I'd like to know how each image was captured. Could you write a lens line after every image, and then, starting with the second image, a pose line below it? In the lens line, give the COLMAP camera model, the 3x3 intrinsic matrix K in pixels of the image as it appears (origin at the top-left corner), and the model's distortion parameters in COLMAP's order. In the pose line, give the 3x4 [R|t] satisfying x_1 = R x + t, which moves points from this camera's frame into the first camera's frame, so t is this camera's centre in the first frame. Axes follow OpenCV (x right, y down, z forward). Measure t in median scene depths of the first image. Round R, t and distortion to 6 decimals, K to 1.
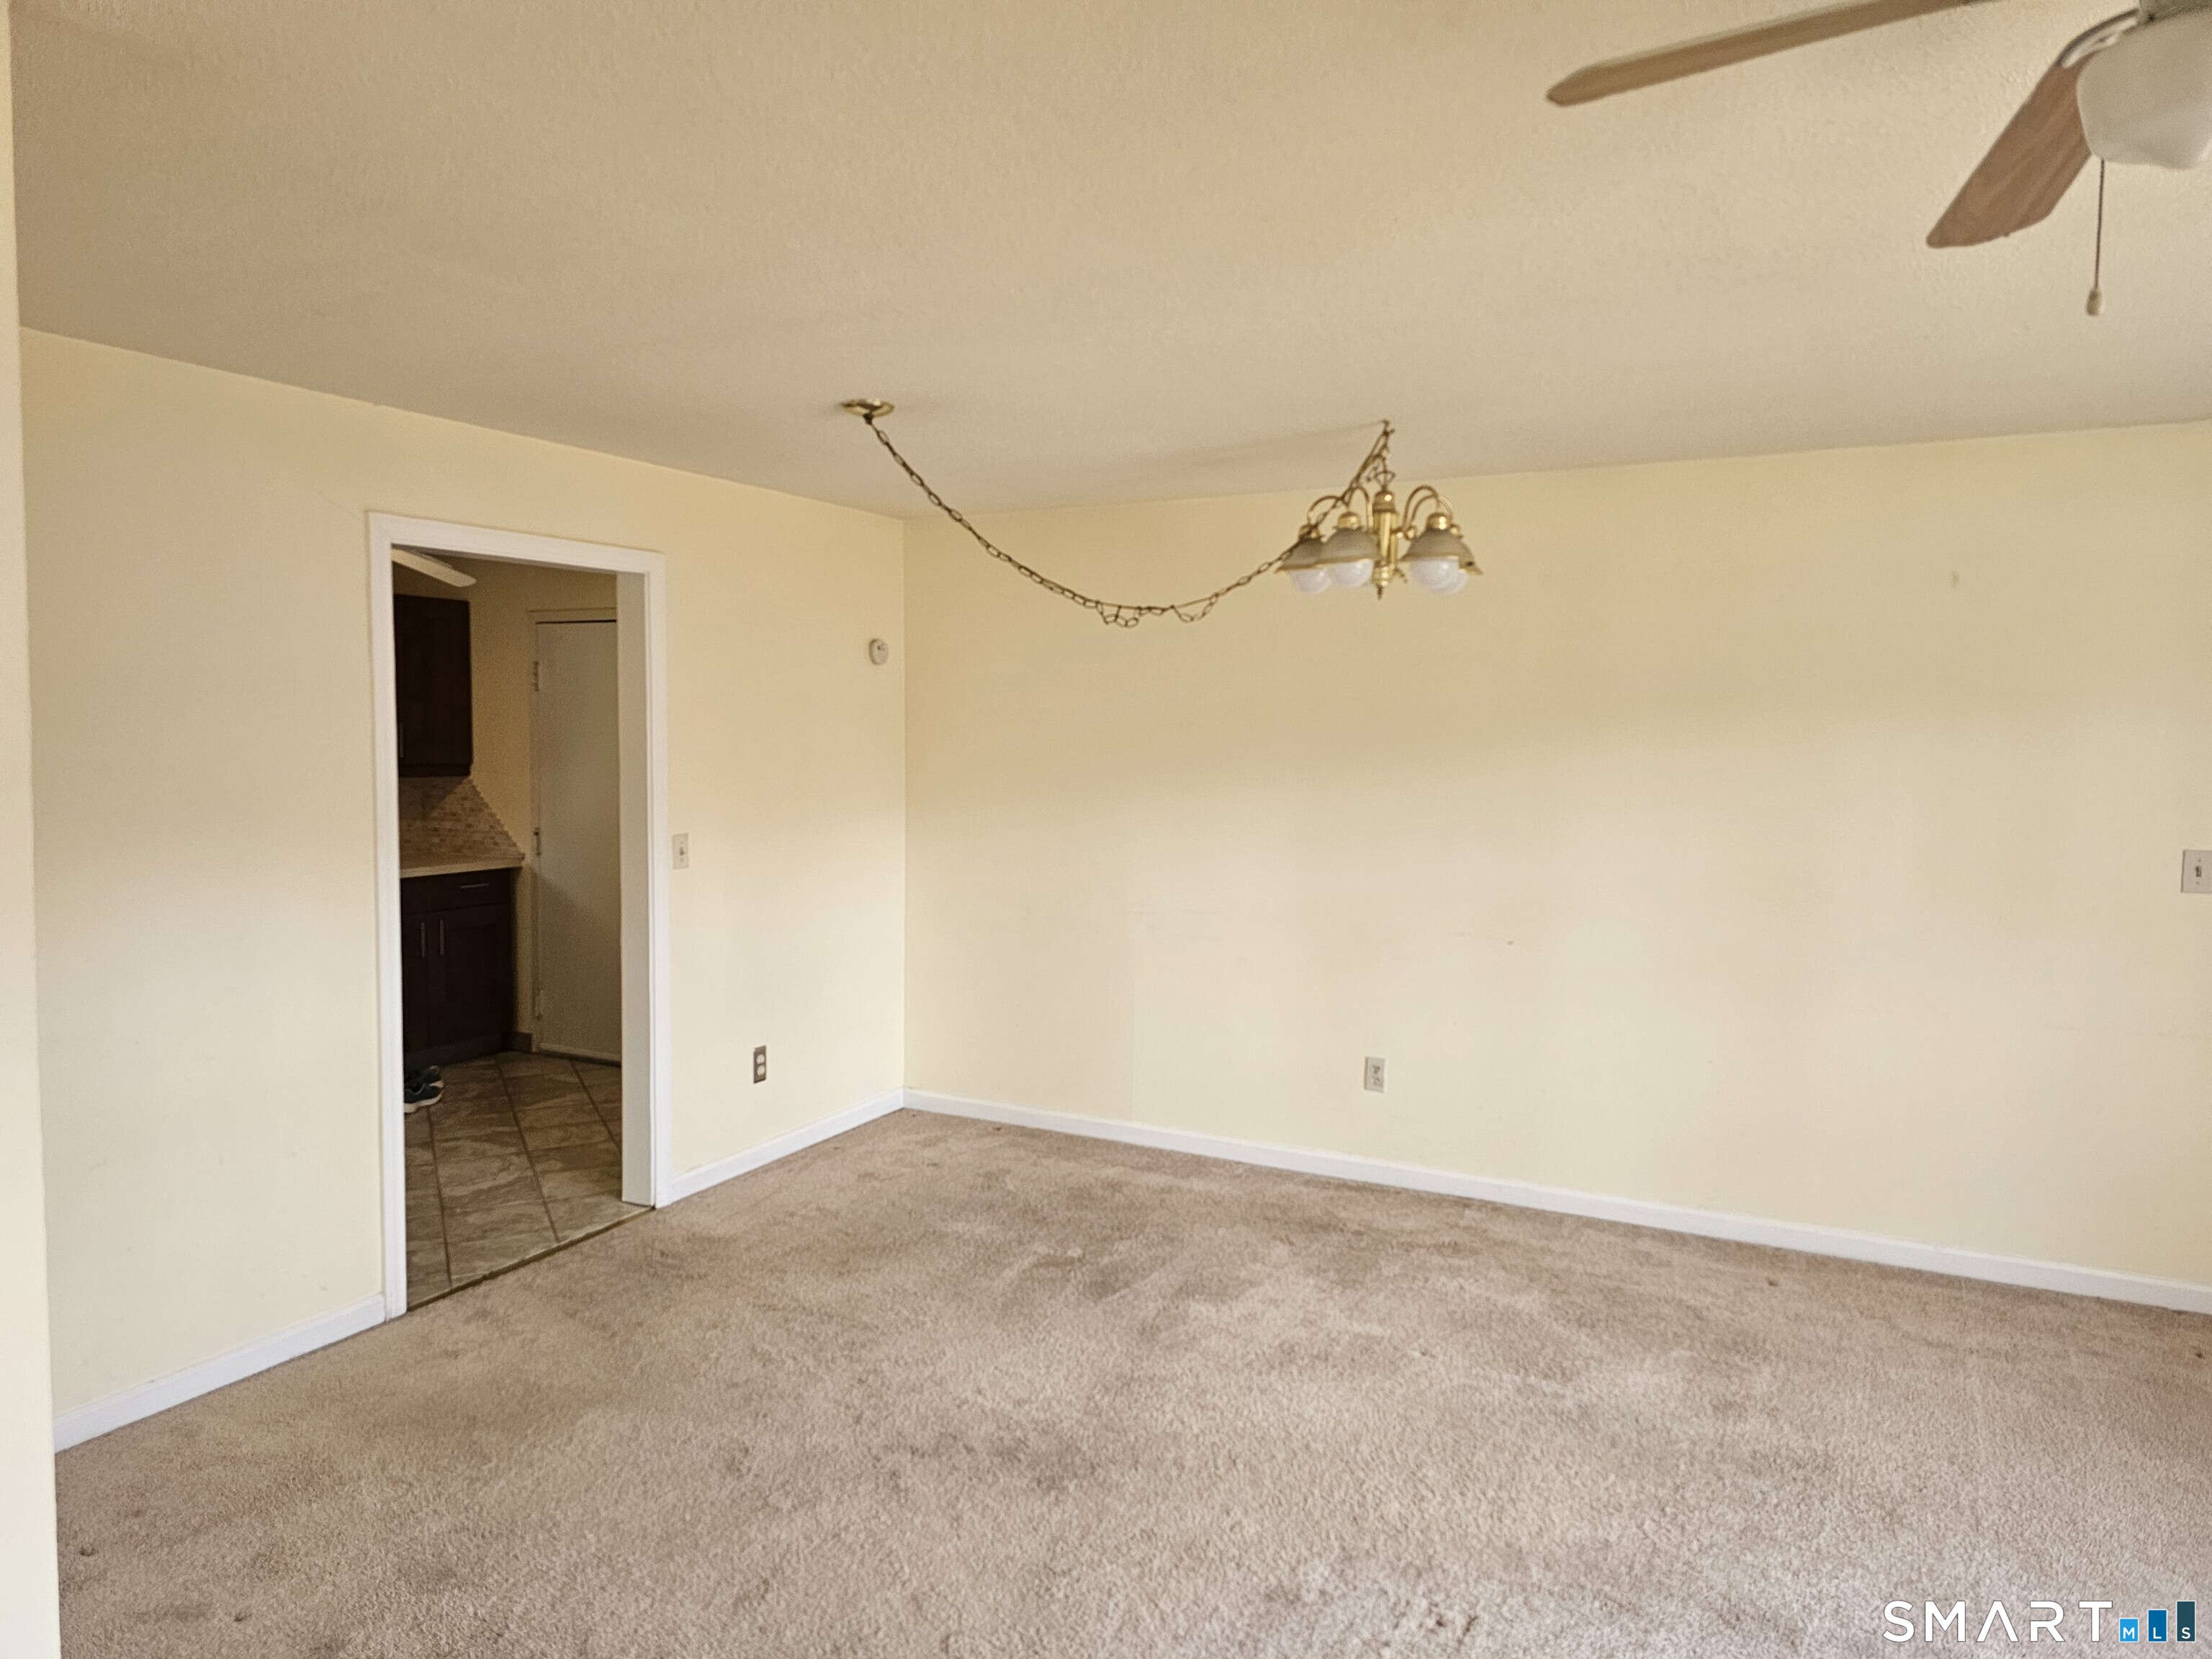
lens RADIAL K [[1504.5, 0, 1123.0], [0, 1504.5, 829.7], [0, 0, 1]] dist [0.023949, -0.006506]
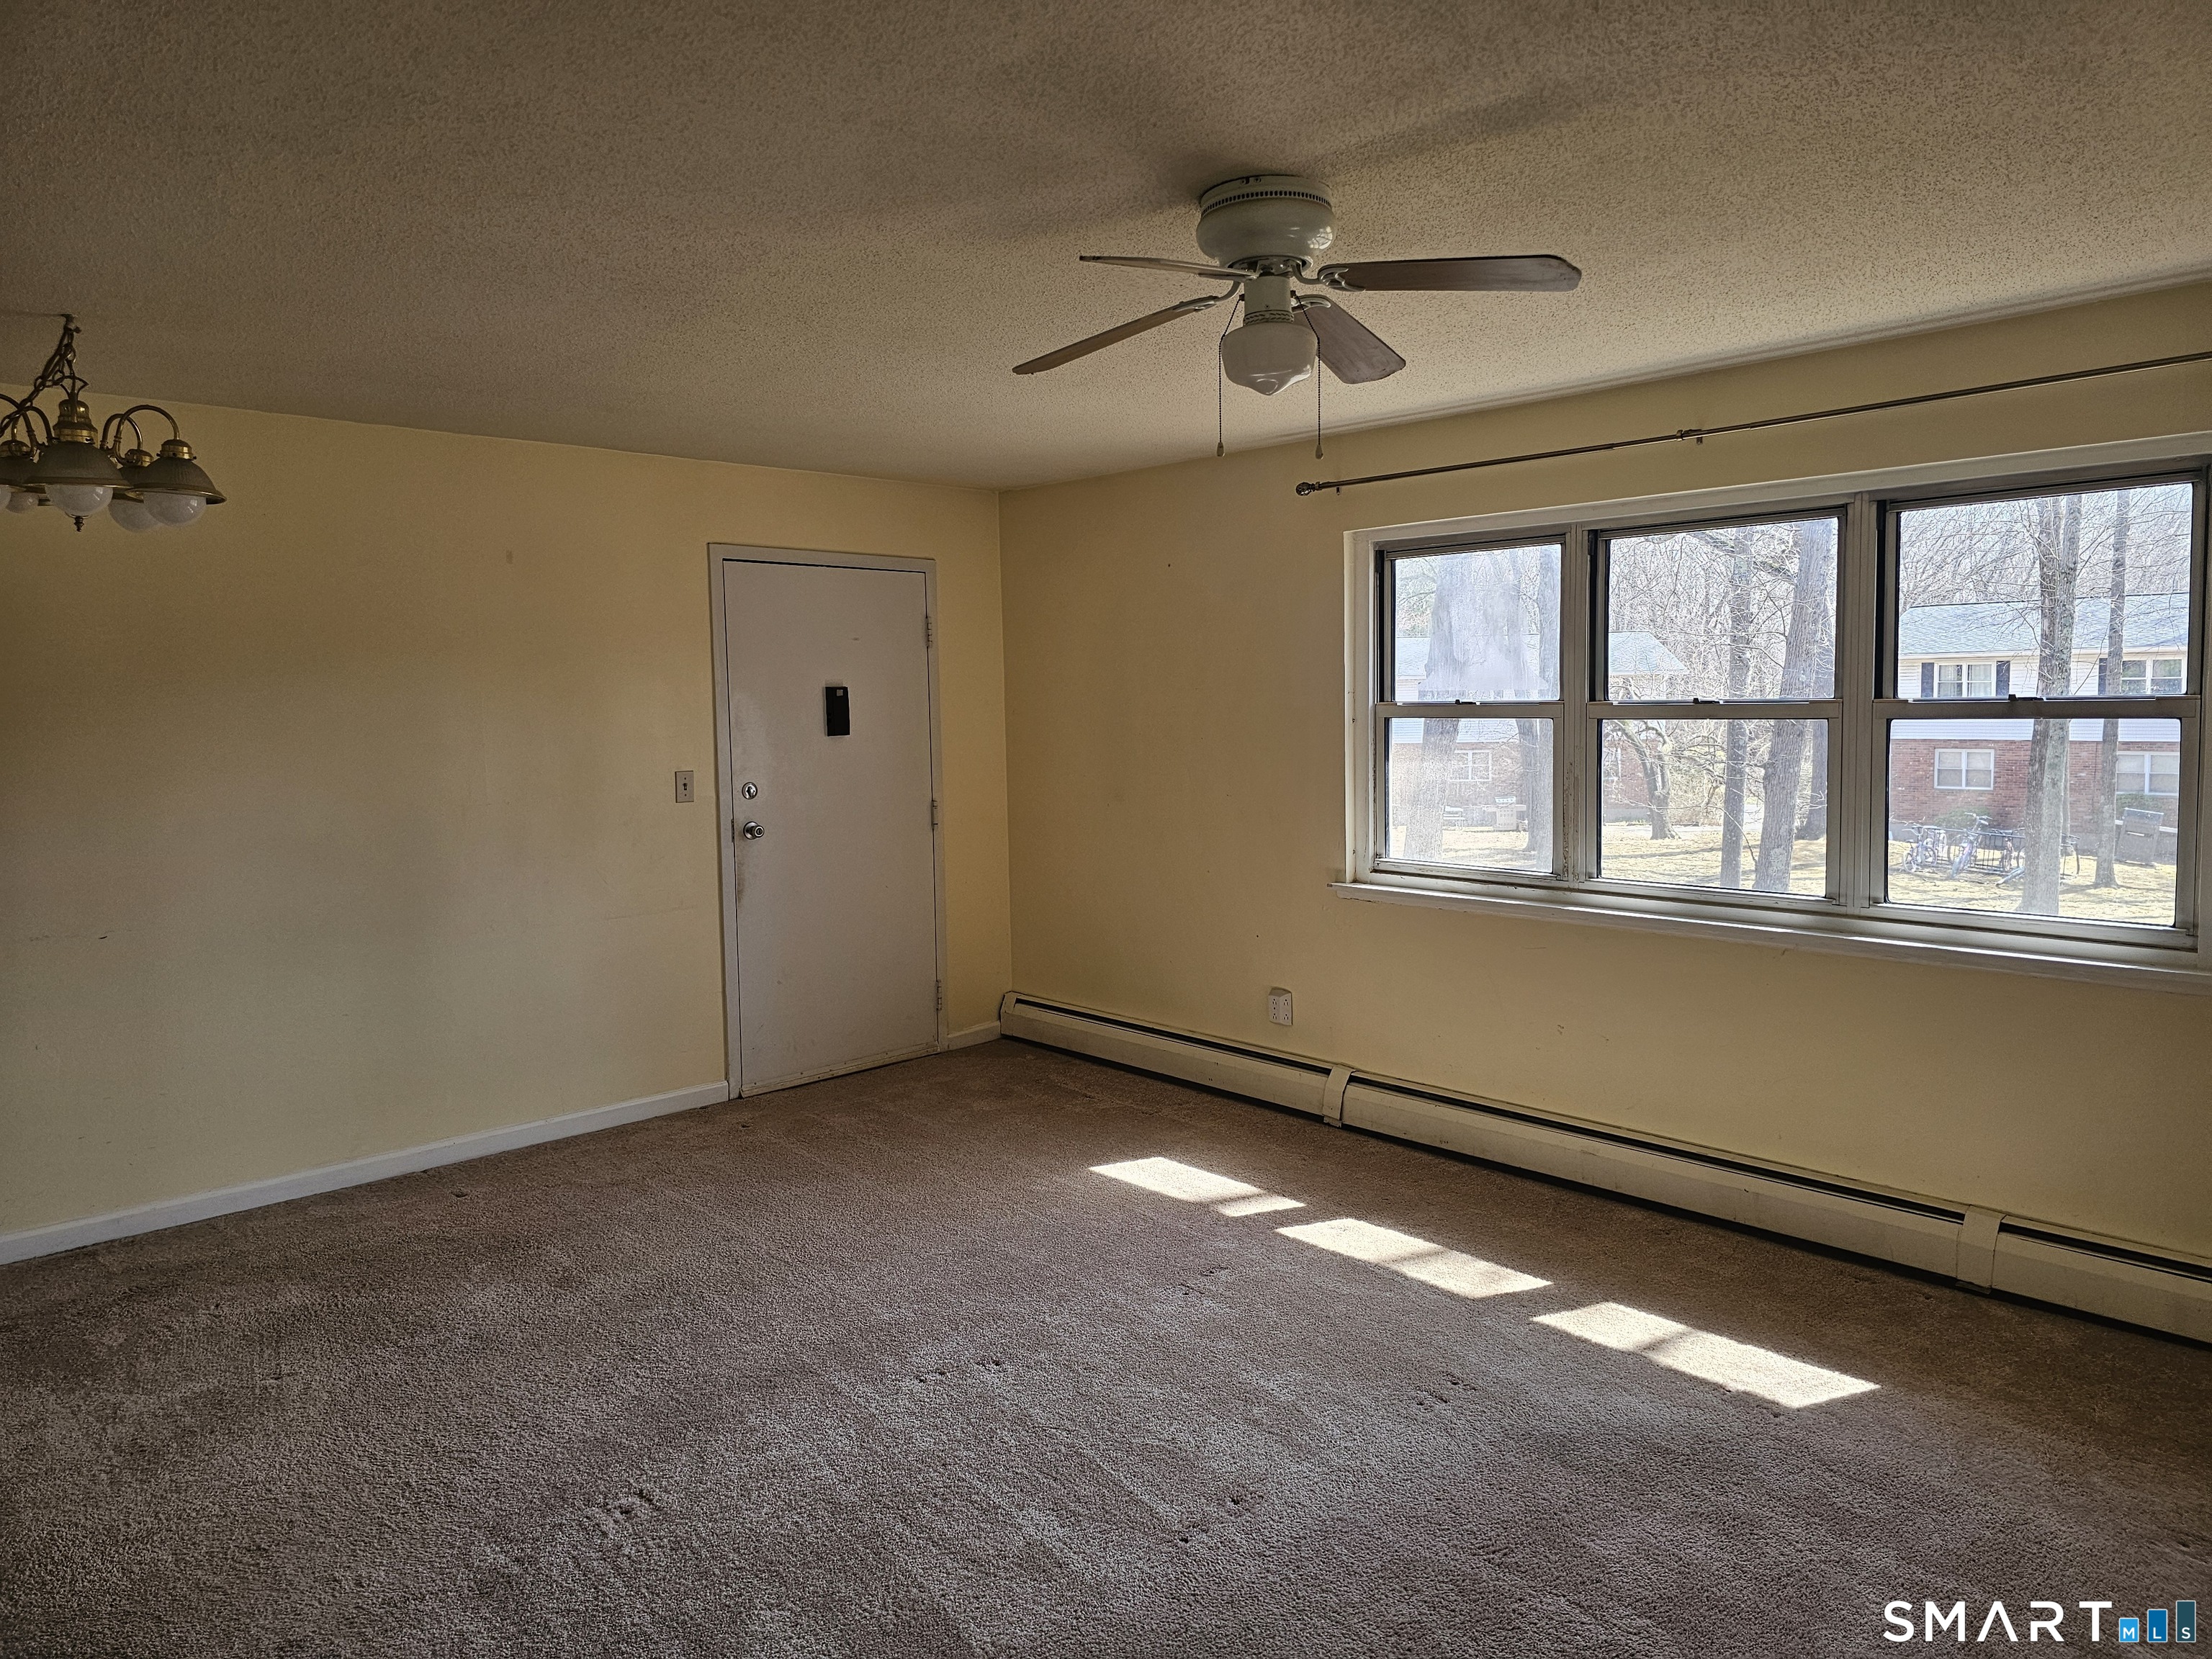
lens RADIAL K [[1504.5, 0, 1091.4], [0, 1504.5, 817.2], [0, 0, 1]] dist [0.023949, -0.006506]
pose [[0.332515, -0.099311, 0.937854, -0.445892], [0.087933, 0.993373, 0.074014, -0.010644], [-0.938990, 0.057858, 0.339044, 0.207672]]
